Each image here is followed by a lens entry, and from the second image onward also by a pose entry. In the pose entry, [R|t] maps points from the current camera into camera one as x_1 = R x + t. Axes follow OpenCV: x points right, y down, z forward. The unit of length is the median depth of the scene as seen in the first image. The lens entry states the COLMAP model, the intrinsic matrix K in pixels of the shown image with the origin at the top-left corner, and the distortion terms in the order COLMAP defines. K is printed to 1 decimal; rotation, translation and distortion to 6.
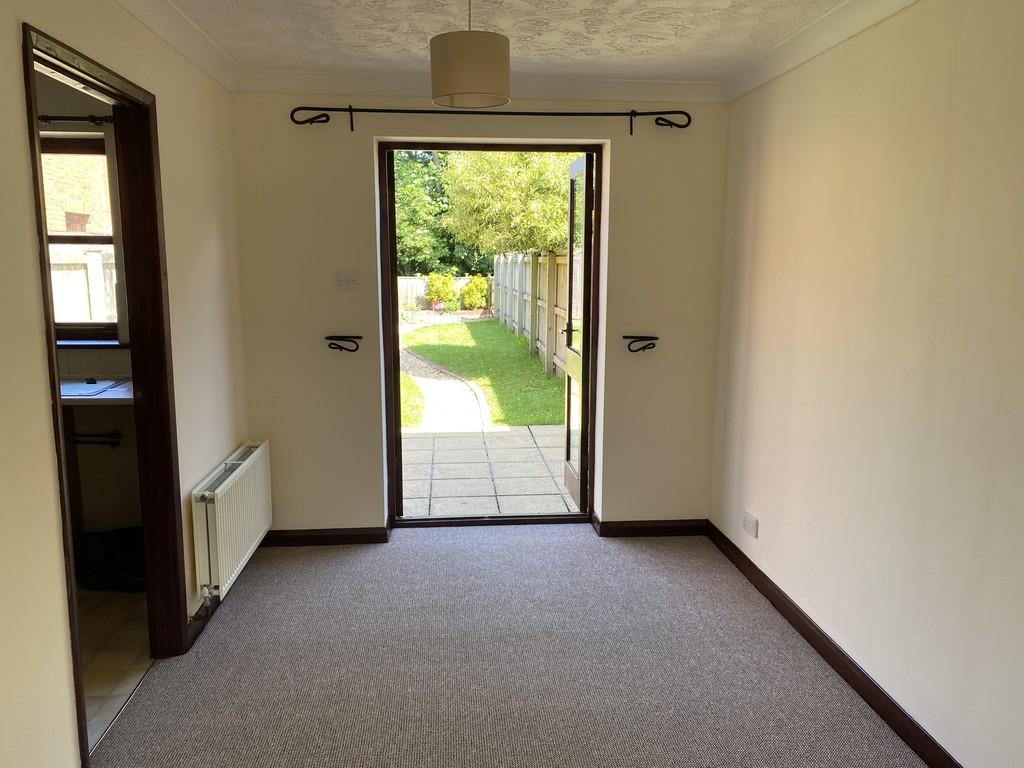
lens RADIAL K [[778.7, 0, 516.7], [0, 778.7, 389.5], [0, 0, 1]] dist [0.111790, 0.000415]
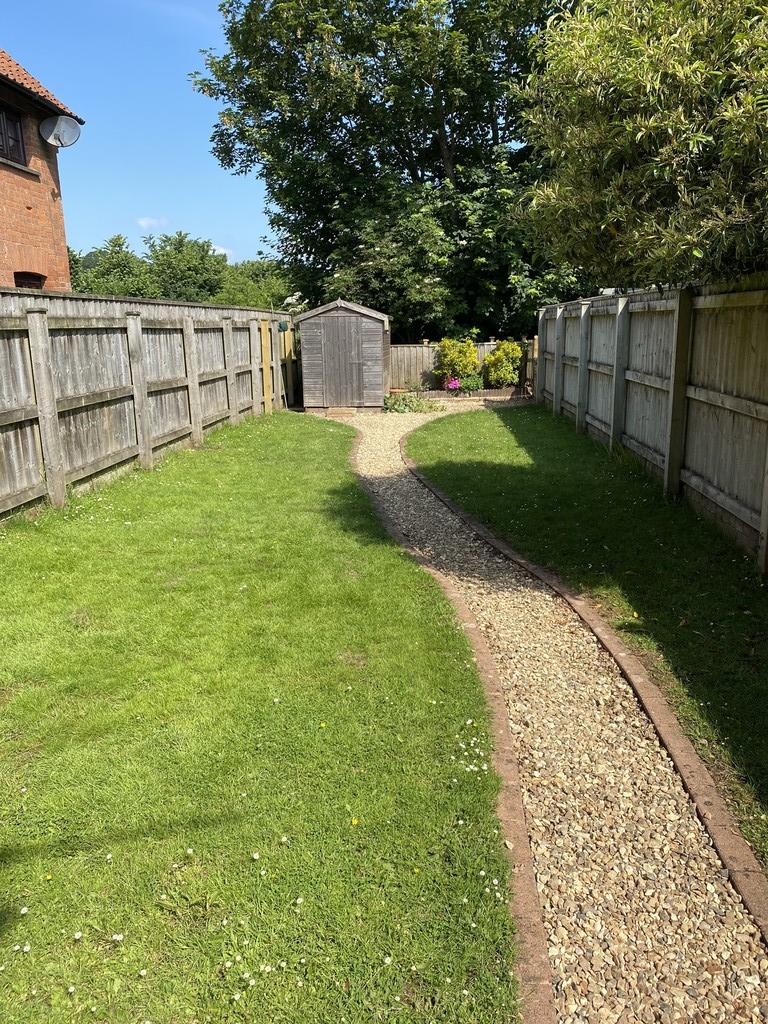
lens RADIAL K [[778.7, 0, 375.5], [0, 778.7, 510.5], [0, 0, 1]] dist [0.111790, 0.000415]
pose [[0.984795, 0.011377, -0.173346, -0.043340], [0.000835, 0.997532, 0.070214, -0.040409], [0.173717, -0.069291, 0.982355, 0.262068]]
